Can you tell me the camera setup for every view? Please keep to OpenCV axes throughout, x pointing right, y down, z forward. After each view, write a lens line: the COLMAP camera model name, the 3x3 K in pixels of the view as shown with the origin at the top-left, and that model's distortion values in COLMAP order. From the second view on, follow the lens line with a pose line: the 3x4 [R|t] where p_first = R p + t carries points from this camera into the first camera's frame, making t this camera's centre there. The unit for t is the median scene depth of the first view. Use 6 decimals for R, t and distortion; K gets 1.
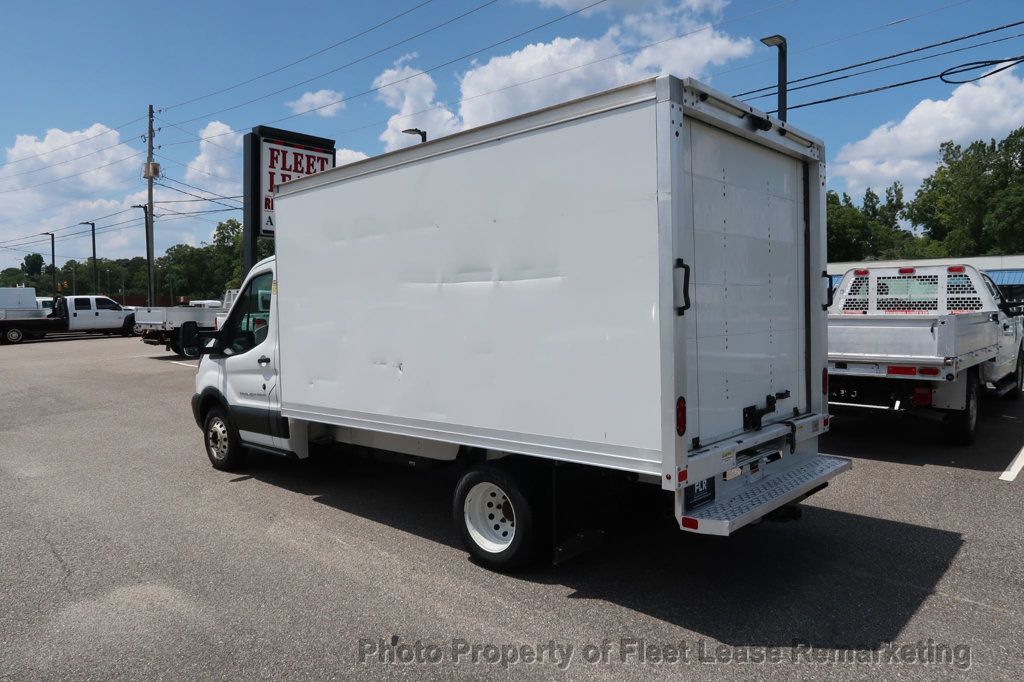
lens RADIAL K [[707.8, 0, 507.2], [0, 707.8, 339.3], [0, 0, 1]] dist [-0.023547, 0.001984]
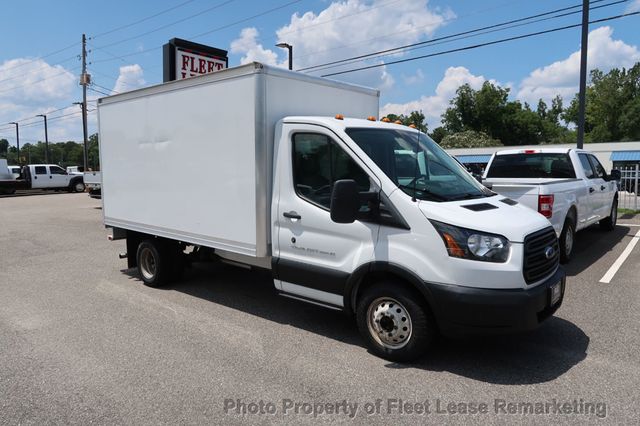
lens RADIAL K [[442.4, 0, 317.0], [0, 442.4, 211.9], [0, 0, 1]] dist [-0.023547, 0.001984]
pose [[0.999613, -0.000068, 0.027821, -0.094745], [-0.001024, 0.999229, 0.039252, -0.000645], [-0.027802, -0.039265, 0.998842, 0.121919]]
